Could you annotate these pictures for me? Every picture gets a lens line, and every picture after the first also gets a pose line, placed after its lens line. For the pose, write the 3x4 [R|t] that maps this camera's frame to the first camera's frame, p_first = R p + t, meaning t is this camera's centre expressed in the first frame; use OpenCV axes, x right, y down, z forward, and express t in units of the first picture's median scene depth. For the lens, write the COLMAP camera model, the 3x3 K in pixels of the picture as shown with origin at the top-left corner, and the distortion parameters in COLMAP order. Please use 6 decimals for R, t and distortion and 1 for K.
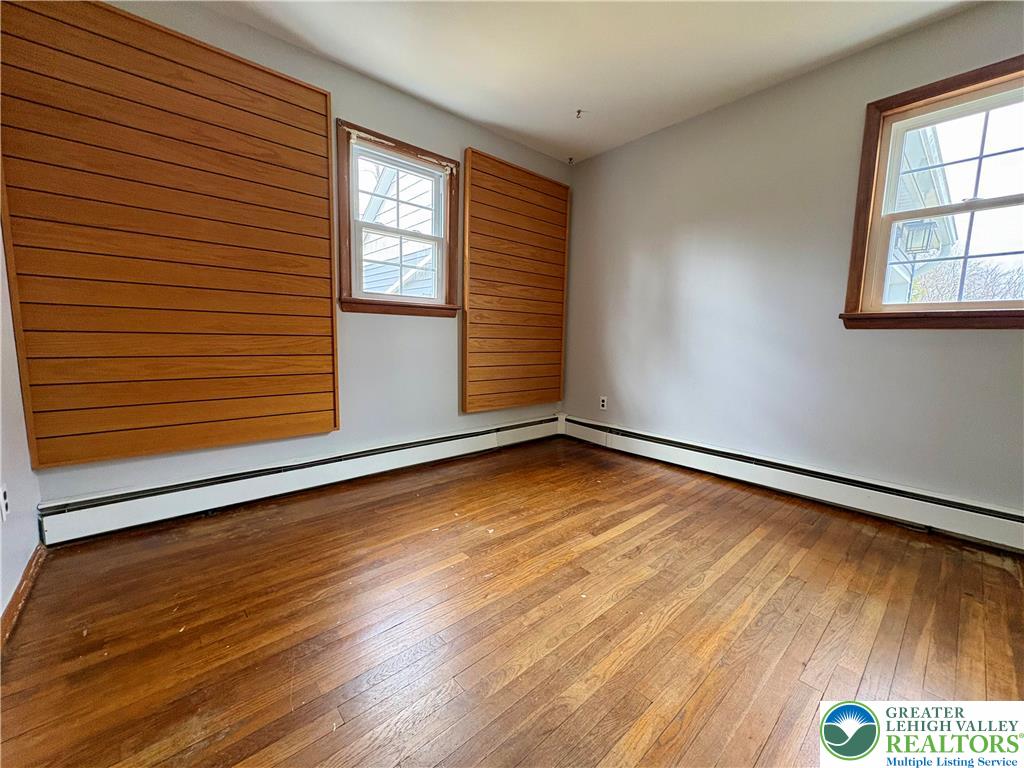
lens RADIAL K [[406.6, 0, 511.4], [0, 406.6, 382.1], [0, 0, 1]] dist [0.000384, 0.000374]
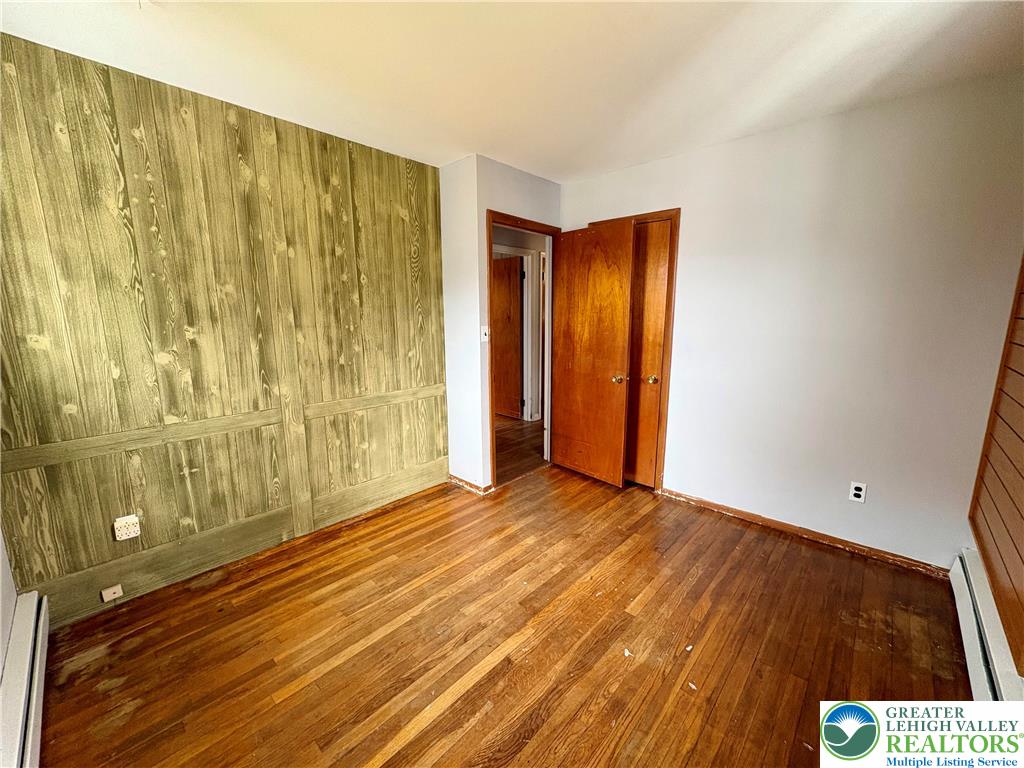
lens RADIAL K [[406.6, 0, 511.4], [0, 406.6, 383.6], [0, 0, 1]] dist [0.000384, 0.000374]
pose [[-0.995071, 0.002071, -0.099148, 0.290516], [-0.026479, 0.957936, 0.285756, -0.436698], [0.095569, 0.286973, -0.953159, 1.708985]]
